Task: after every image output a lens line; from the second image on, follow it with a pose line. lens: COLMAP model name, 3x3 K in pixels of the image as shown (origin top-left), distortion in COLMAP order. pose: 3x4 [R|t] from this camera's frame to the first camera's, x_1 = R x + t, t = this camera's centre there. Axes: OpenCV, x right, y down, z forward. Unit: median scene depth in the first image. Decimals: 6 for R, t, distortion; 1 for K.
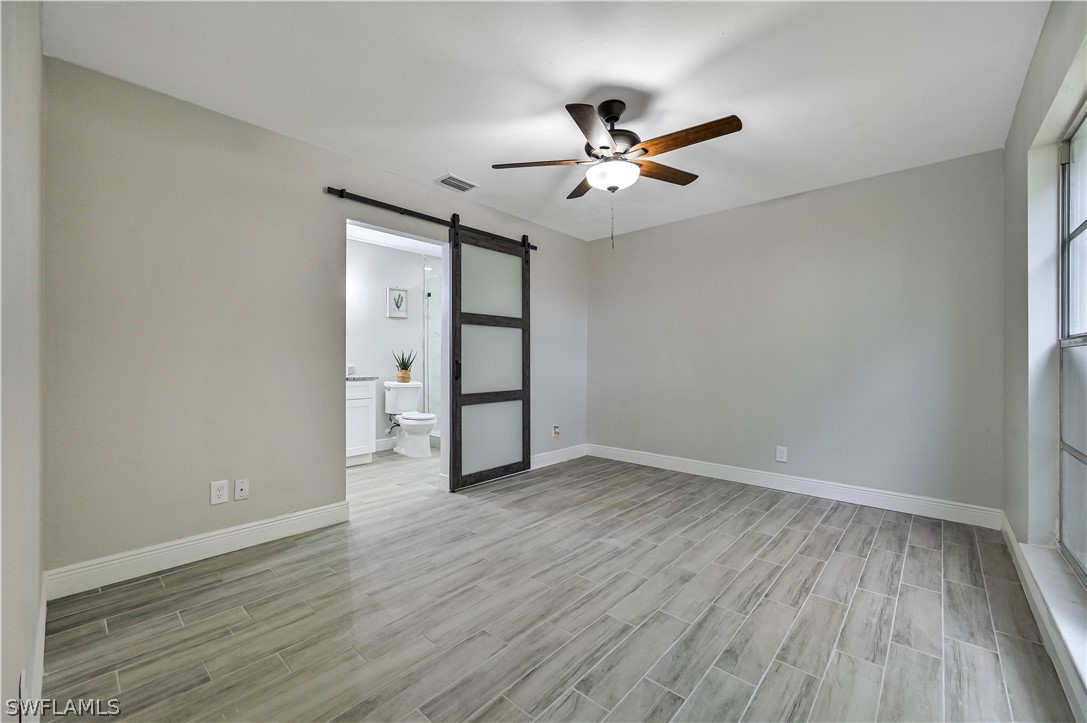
lens RADIAL K [[431.1, 0, 543.3], [0, 431.1, 359.5], [0, 0, 1]] dist [-0.002480, 0.001454]
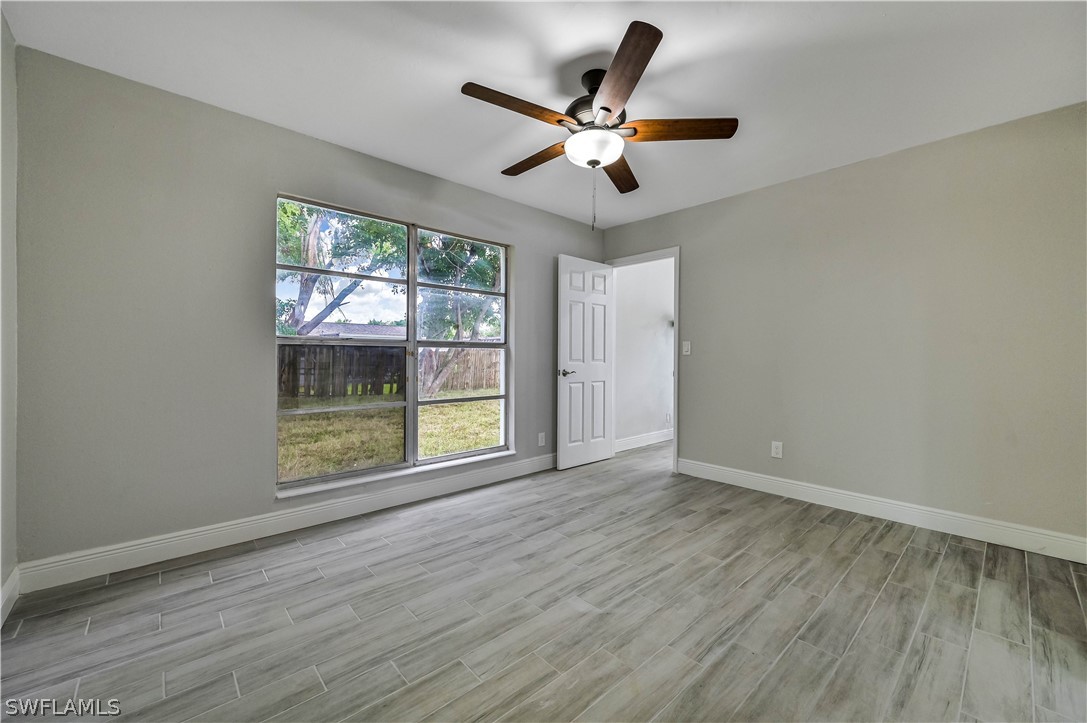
lens RADIAL K [[431.1, 0, 543.8], [0, 431.1, 357.8], [0, 0, 1]] dist [-0.002480, 0.001454]
pose [[-0.995672, -0.007654, 0.092617, 0.200111], [-0.007158, 0.999958, 0.005680, 0.002494], [-0.092657, 0.004993, -0.995686, 2.128706]]
